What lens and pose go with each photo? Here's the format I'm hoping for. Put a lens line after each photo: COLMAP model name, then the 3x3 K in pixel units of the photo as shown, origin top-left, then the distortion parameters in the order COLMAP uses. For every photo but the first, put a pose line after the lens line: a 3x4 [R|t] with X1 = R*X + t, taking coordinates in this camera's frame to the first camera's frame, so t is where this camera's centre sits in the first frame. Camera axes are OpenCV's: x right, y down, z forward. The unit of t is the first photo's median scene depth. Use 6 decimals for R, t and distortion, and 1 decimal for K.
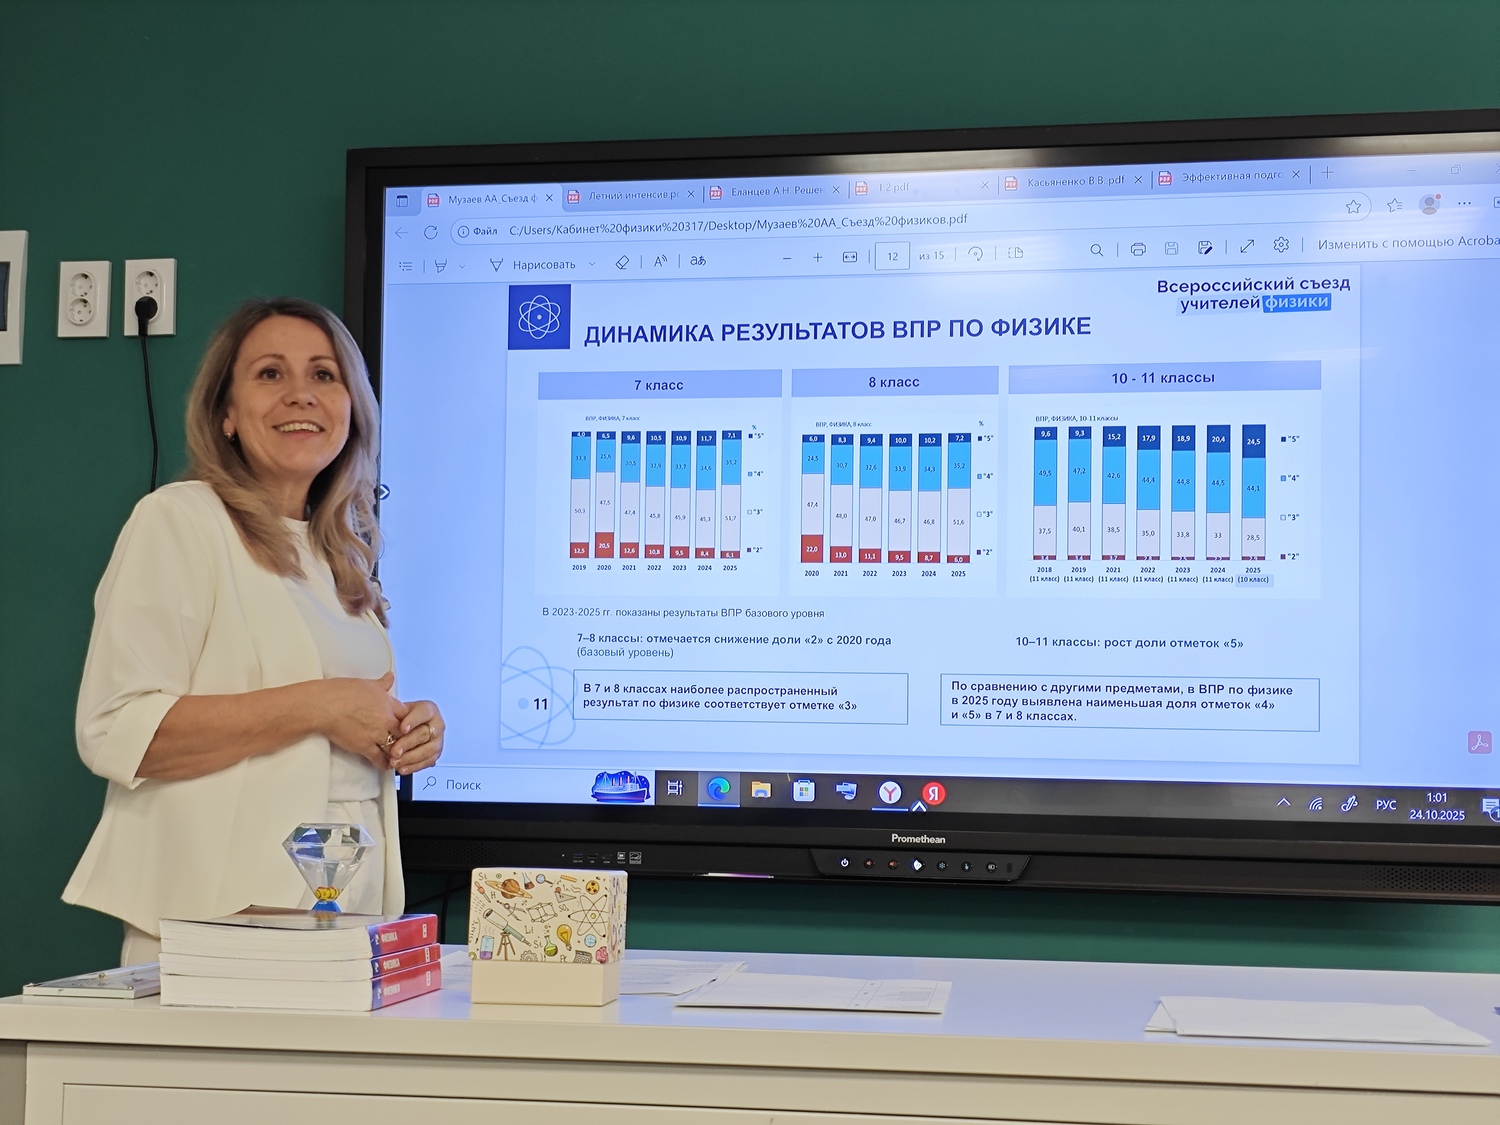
lens RADIAL K [[2166.8, 0, 770.2], [0, 2166.8, 602.2], [0, 0, 1]] dist [0.049492, 0.000000]
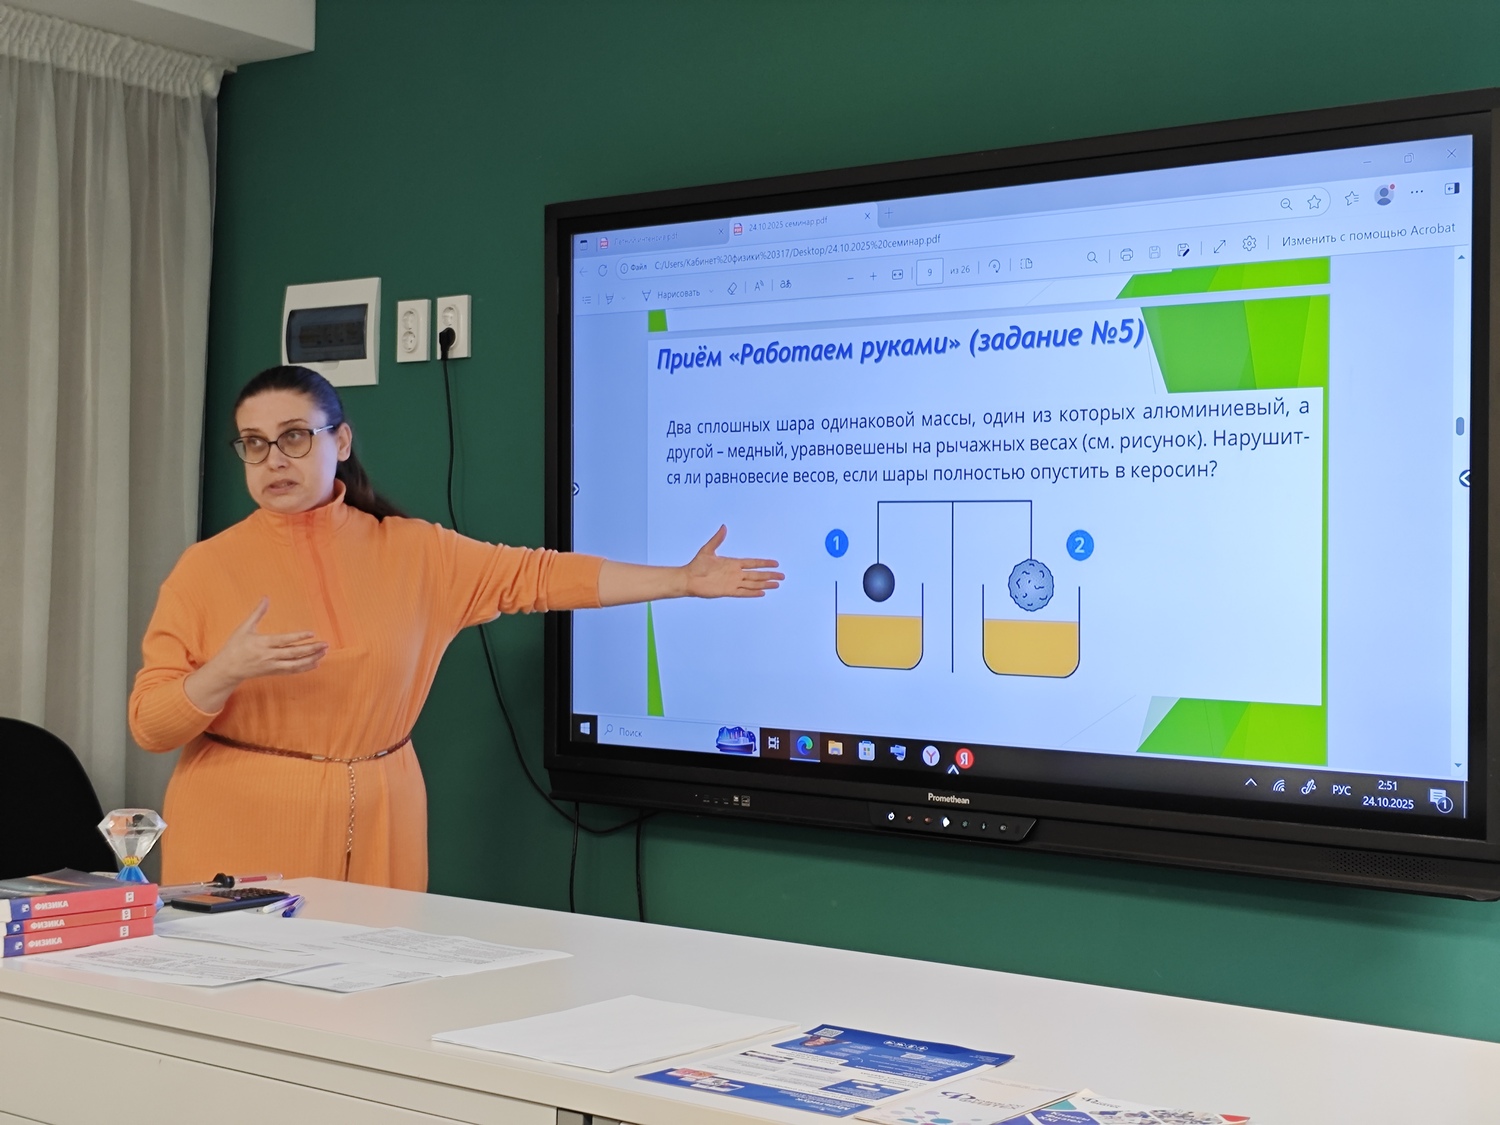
lens RADIAL K [[2166.8, 0, 762.9], [0, 2166.8, 571.6], [0, 0, 1]] dist [0.049492, 0.000000]
pose [[0.887791, 0.000155, -0.460247, 0.484982], [0.025511, 0.998446, 0.049546, -0.063612], [0.459539, -0.055727, 0.886407, -0.025869]]
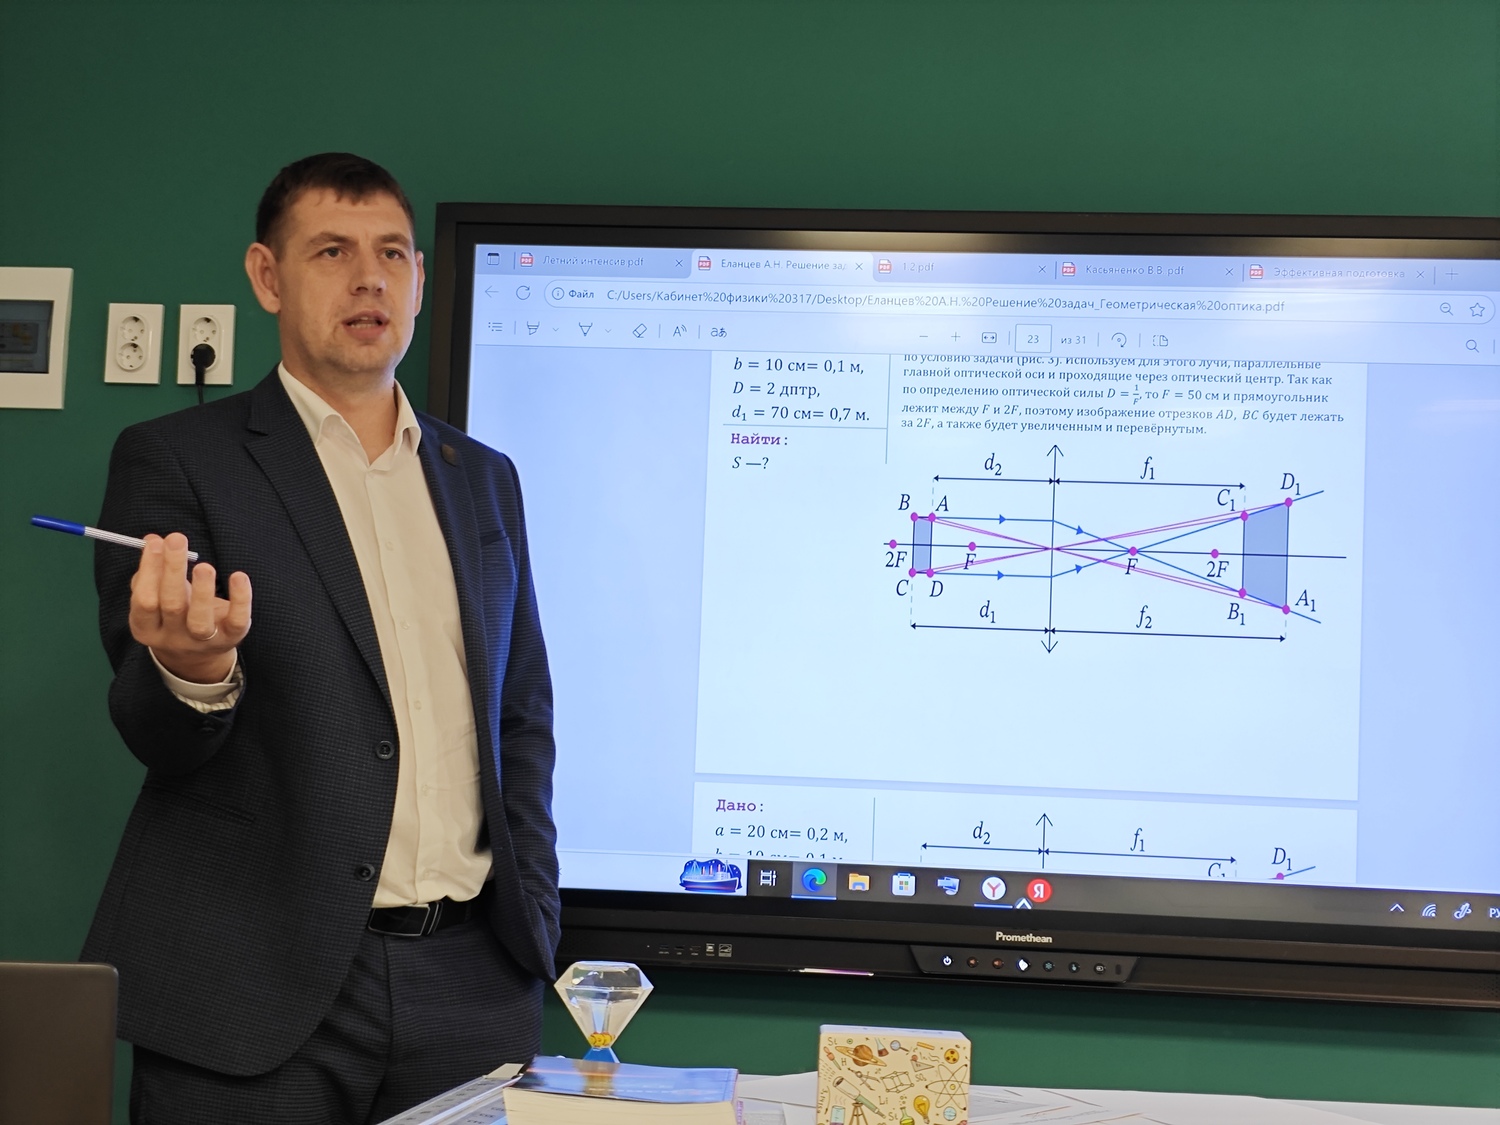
lens RADIAL K [[2166.8, 0, 752.5], [0, 2166.8, 578.4], [0, 0, 1]] dist [0.049492, 0.000000]
pose [[0.995787, 0.029822, 0.086706, -0.138688], [-0.028385, 0.999439, -0.017767, -0.030418], [-0.087188, 0.015231, 0.996075, 0.036587]]
